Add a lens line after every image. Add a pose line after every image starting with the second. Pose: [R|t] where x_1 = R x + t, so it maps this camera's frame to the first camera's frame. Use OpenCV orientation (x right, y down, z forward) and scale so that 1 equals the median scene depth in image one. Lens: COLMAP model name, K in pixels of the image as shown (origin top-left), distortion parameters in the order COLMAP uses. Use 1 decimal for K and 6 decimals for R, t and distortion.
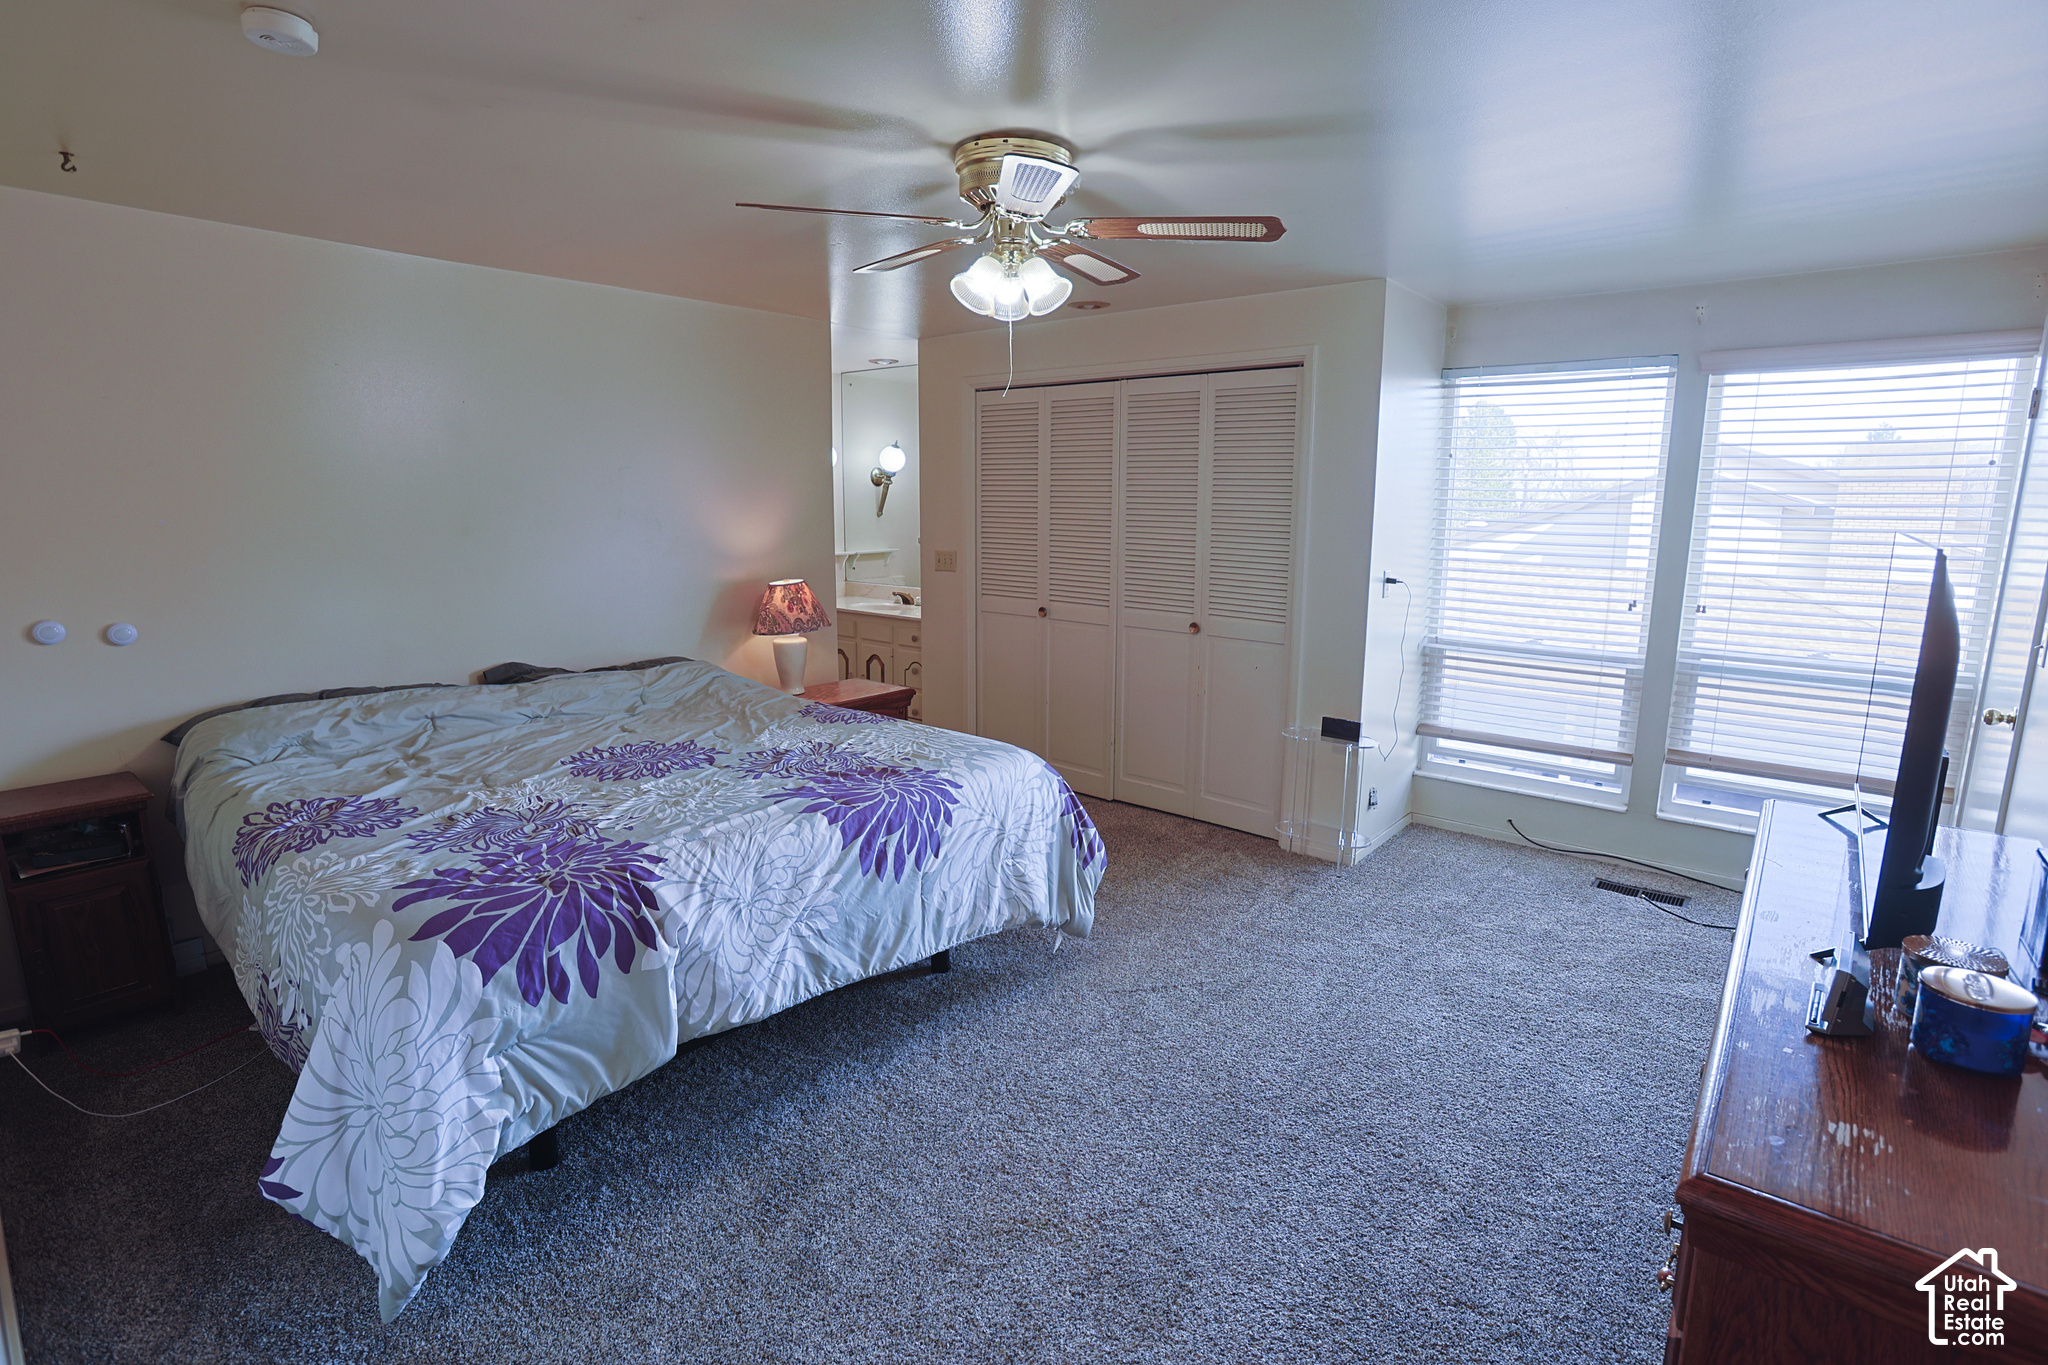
lens RADIAL K [[997.7, 0, 1024.0], [0, 997.7, 682.5], [0, 0, 1]] dist [-0.002825, -0.000470]
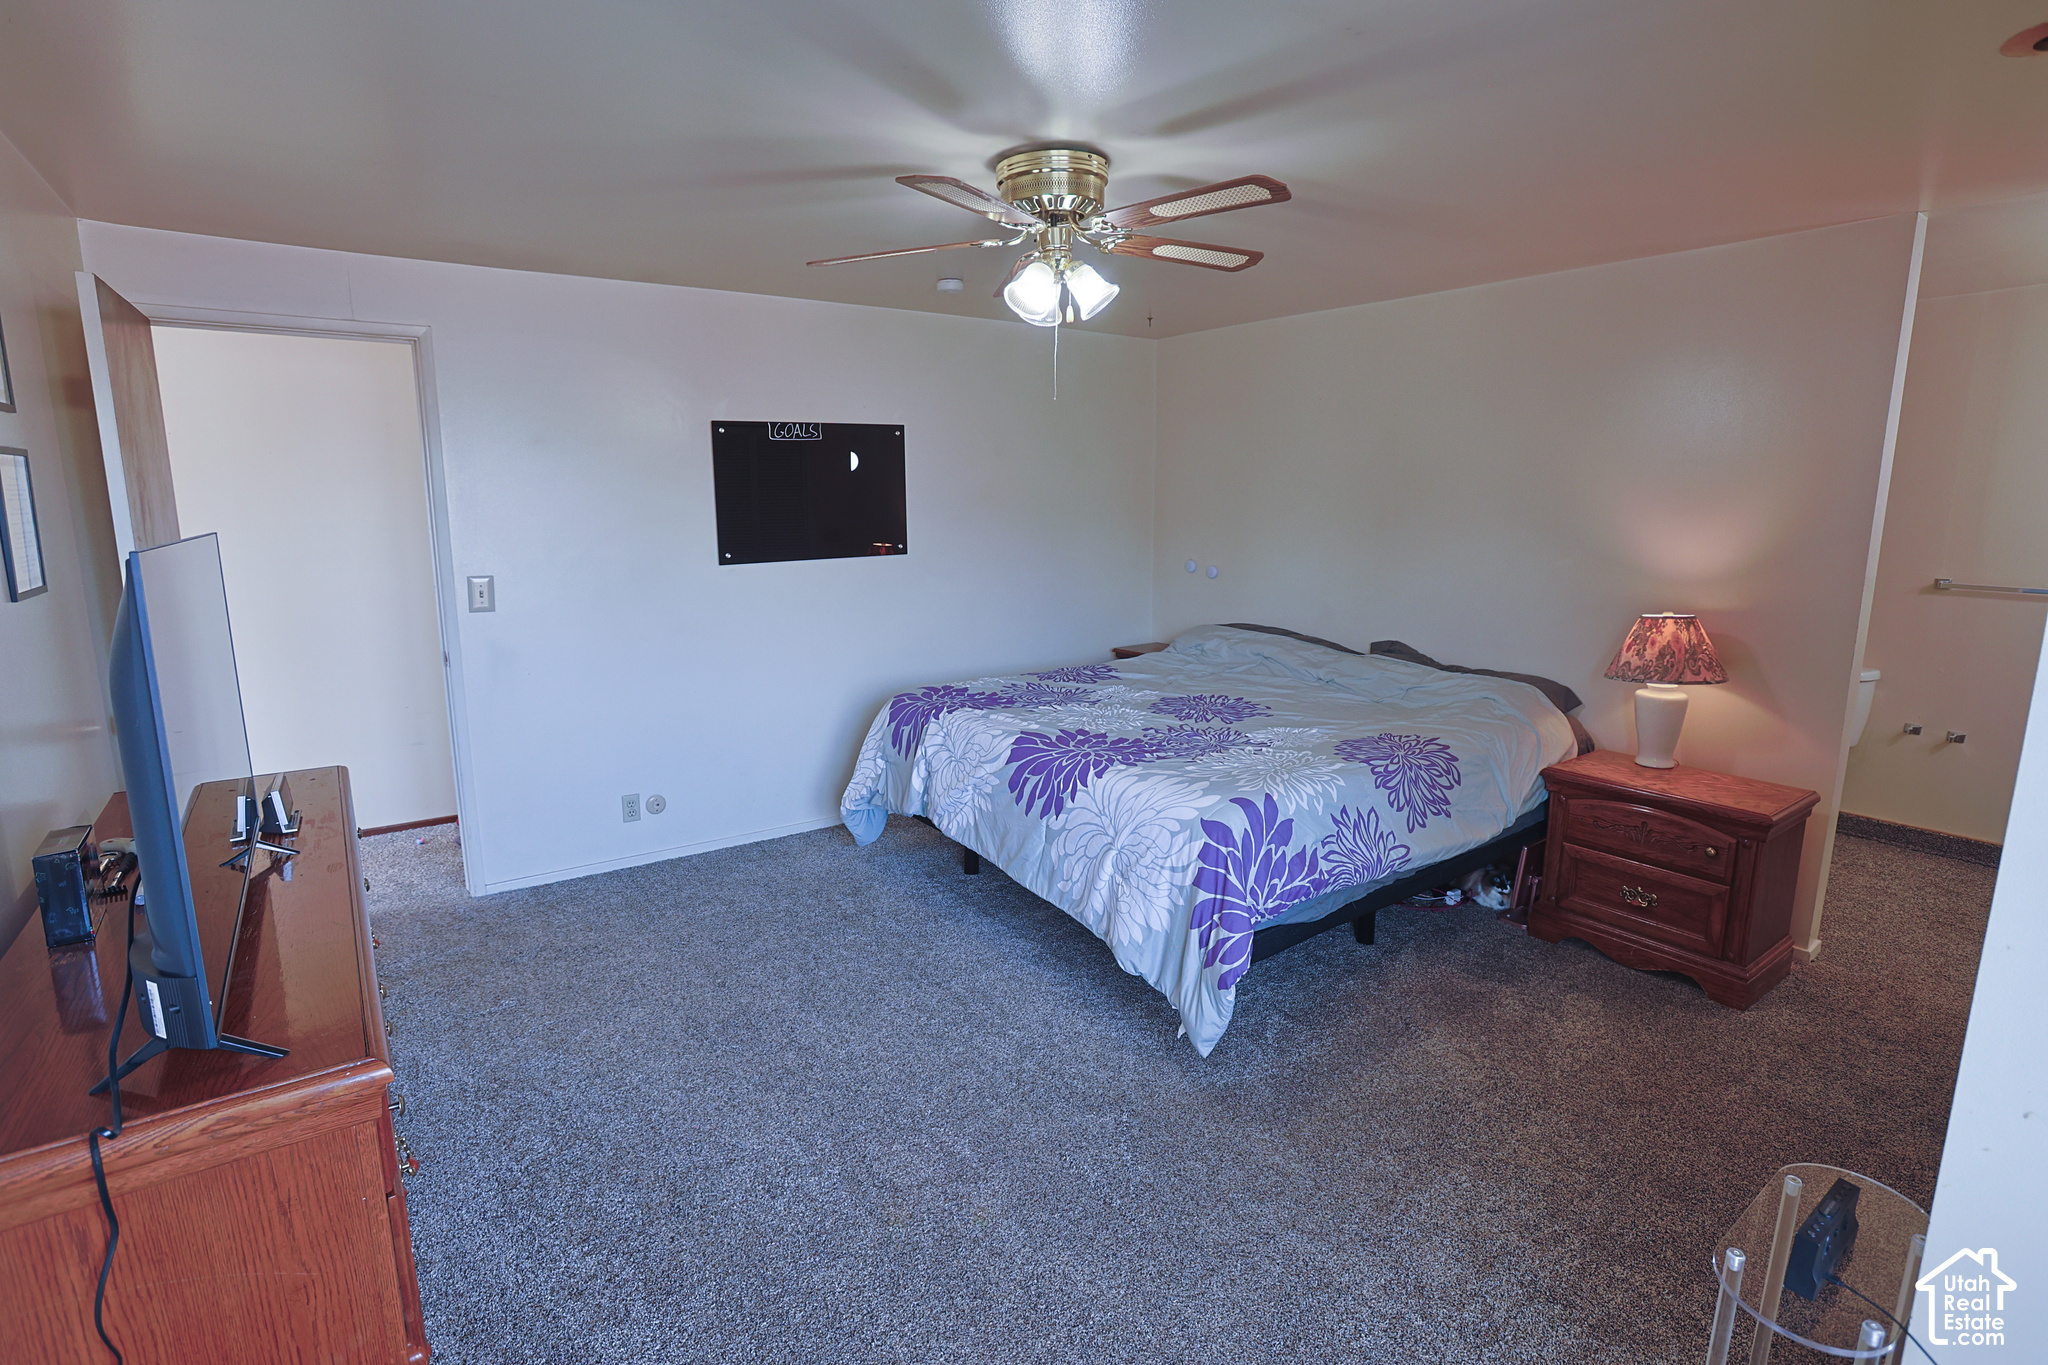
lens RADIAL K [[997.7, 0, 1024.0], [0, 997.7, 682.5], [0, 0, 1]] dist [-0.002825, -0.000470]
pose [[-0.225292, 0.181522, -0.957232, 0.963001], [-0.184923, 0.956664, 0.224938, -0.214848], [0.956581, 0.227691, -0.181961, 1.138501]]
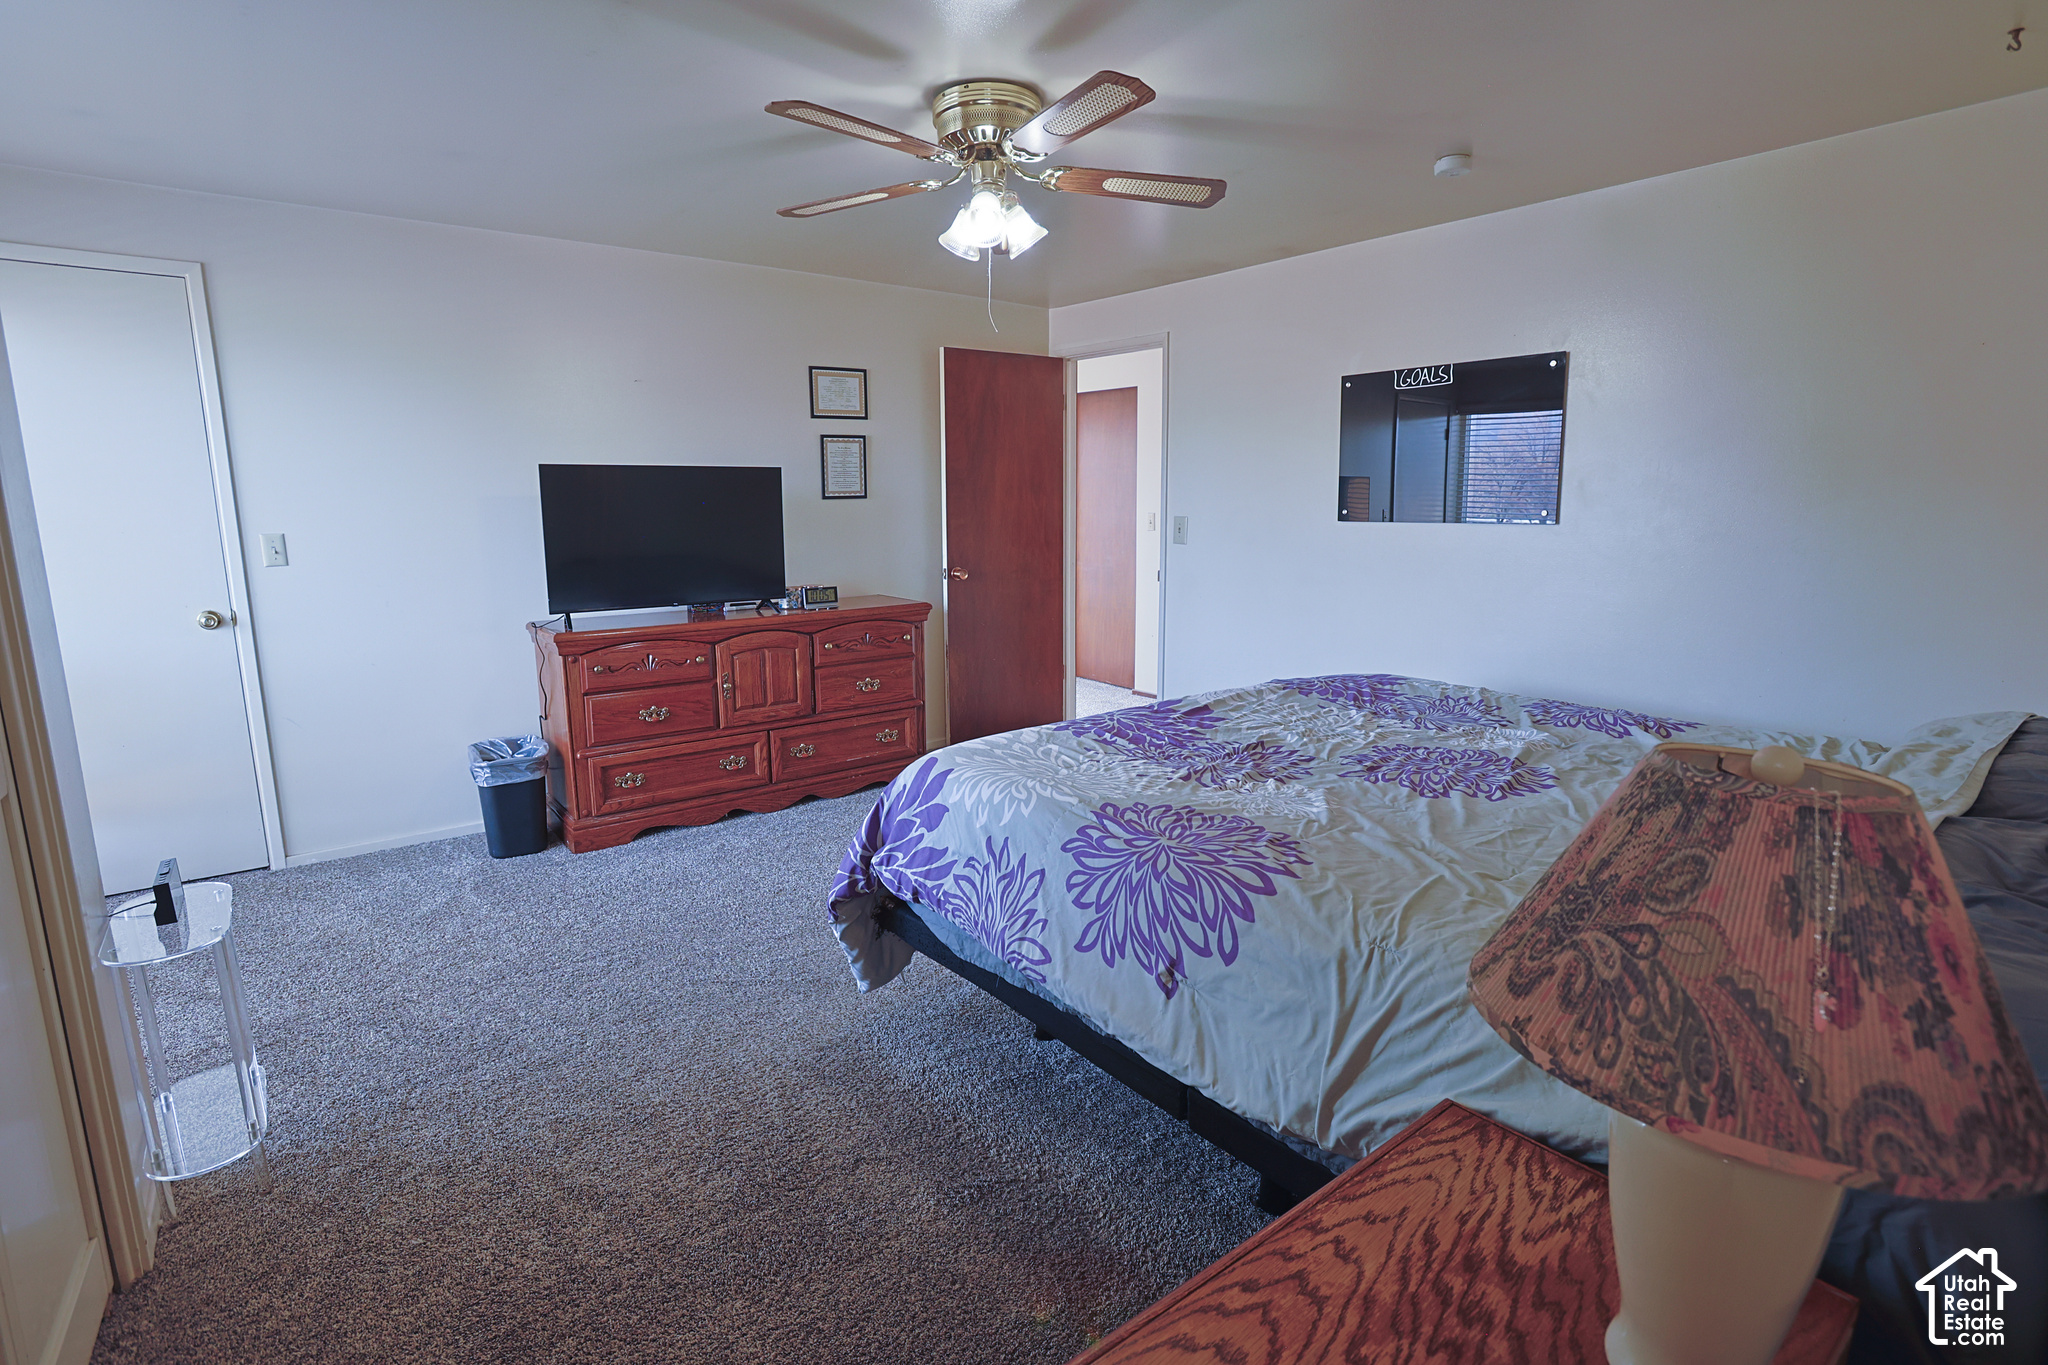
lens RADIAL K [[1012.4, 0, 1024.0], [0, 1012.4, 682.5], [0, 0, 1]] dist [-0.051734, -0.000107]
pose [[-0.979398, -0.047005, 0.196393, -0.269567], [0.027992, 0.931543, 0.362551, -0.296936], [-0.199990, 0.360579, -0.911036, 1.952160]]
